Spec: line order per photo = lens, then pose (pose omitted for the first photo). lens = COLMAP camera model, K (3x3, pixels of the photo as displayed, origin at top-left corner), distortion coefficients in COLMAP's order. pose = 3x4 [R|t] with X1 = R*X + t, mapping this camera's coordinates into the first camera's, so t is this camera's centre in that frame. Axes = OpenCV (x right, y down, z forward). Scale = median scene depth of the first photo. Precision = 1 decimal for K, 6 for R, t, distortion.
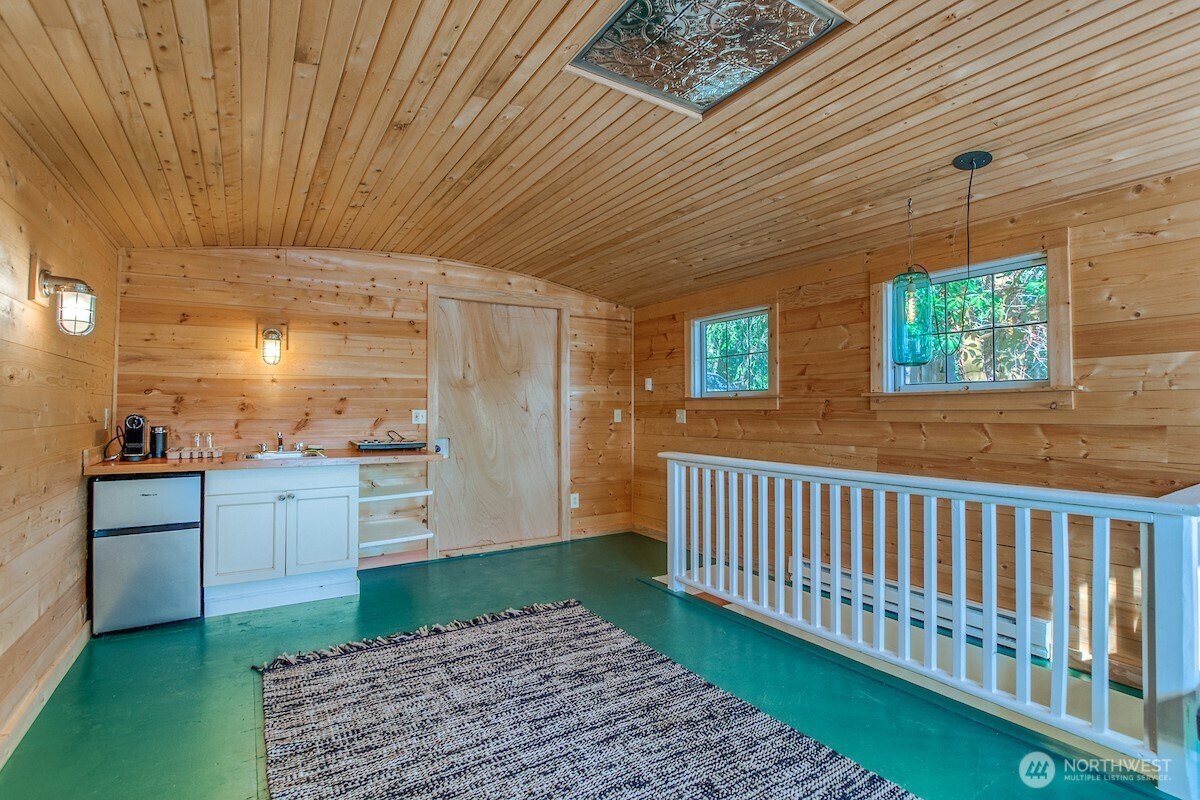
lens RADIAL K [[550.8, 0, 601.5], [0, 550.8, 399.6], [0, 0, 1]] dist [-0.024800, 0.000308]
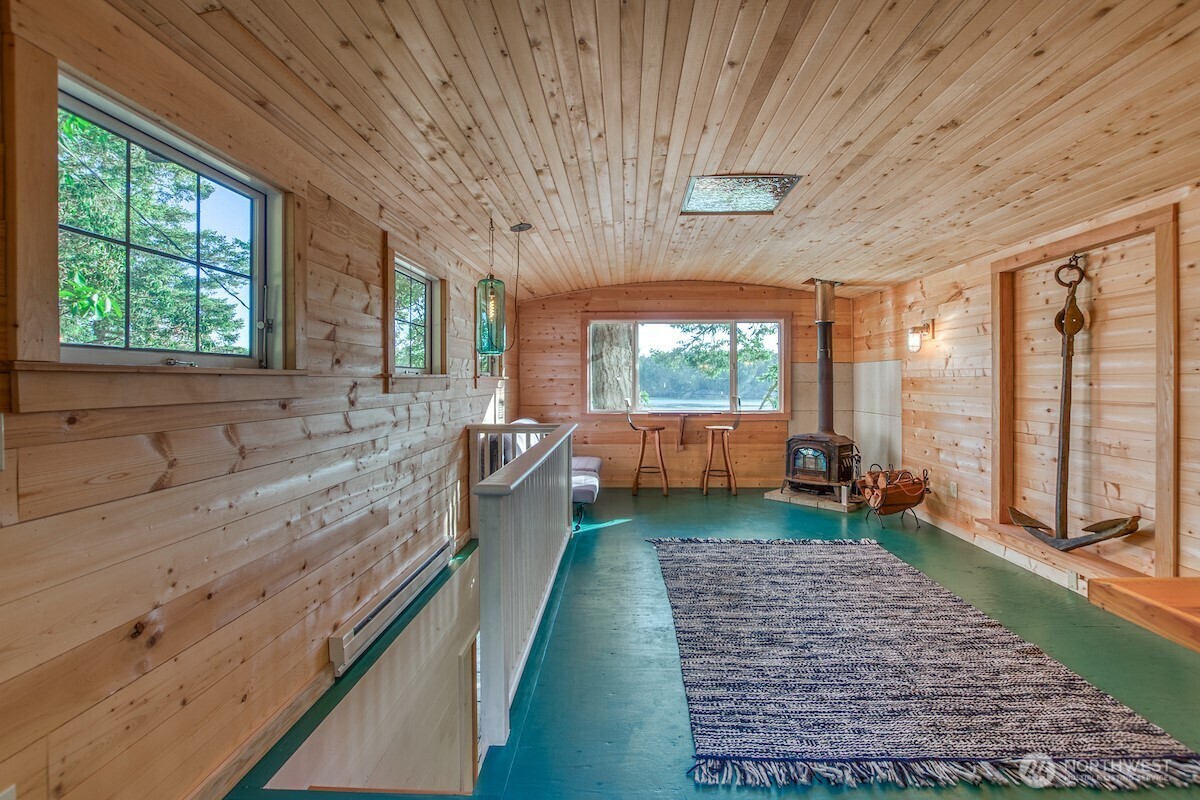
lens RADIAL K [[550.8, 0, 605.0], [0, 550.8, 391.7], [0, 0, 1]] dist [-0.024800, 0.000308]
pose [[-0.830113, -0.003736, 0.557582, -0.369153], [-0.003262, 0.999993, 0.001845, 0.017518], [-0.557585, -0.000287, -0.830120, 2.101598]]
